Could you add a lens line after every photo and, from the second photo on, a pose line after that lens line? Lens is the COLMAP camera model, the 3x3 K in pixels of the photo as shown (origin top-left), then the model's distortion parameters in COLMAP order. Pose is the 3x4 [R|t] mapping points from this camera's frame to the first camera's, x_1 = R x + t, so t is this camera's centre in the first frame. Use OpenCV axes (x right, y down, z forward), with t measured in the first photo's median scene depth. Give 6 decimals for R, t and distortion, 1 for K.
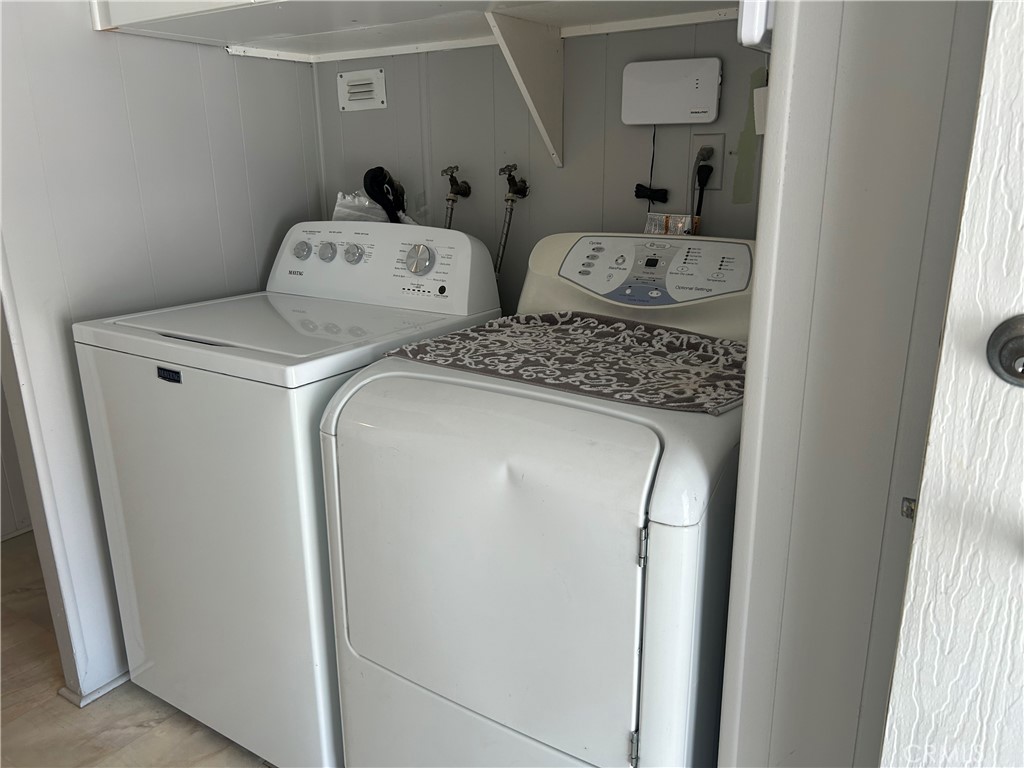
lens RADIAL K [[776.5, 0, 521.2], [0, 776.5, 384.5], [0, 0, 1]] dist [0.045178, -0.053142]
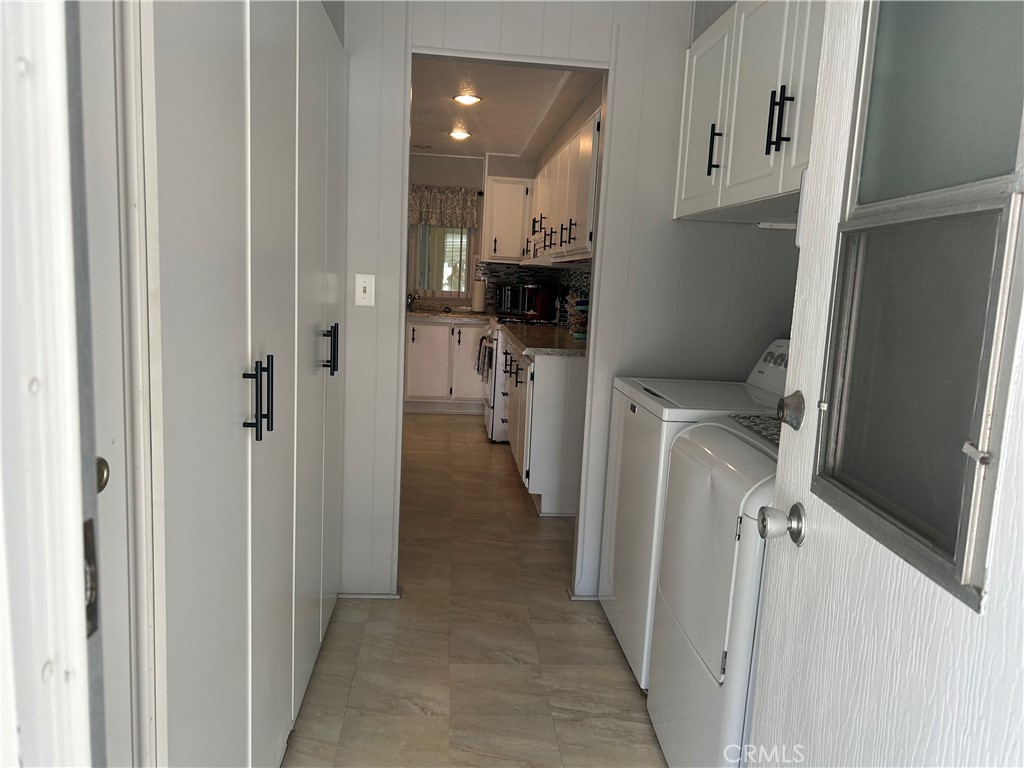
lens RADIAL K [[776.5, 0, 521.2], [0, 776.5, 384.5], [0, 0, 1]] dist [0.045178, -0.053142]
pose [[0.614383, 0.145285, -0.775516, 0.640230], [-0.273091, 0.961305, -0.036259, 0.059646], [0.740240, 0.234064, 0.630285, -0.259559]]
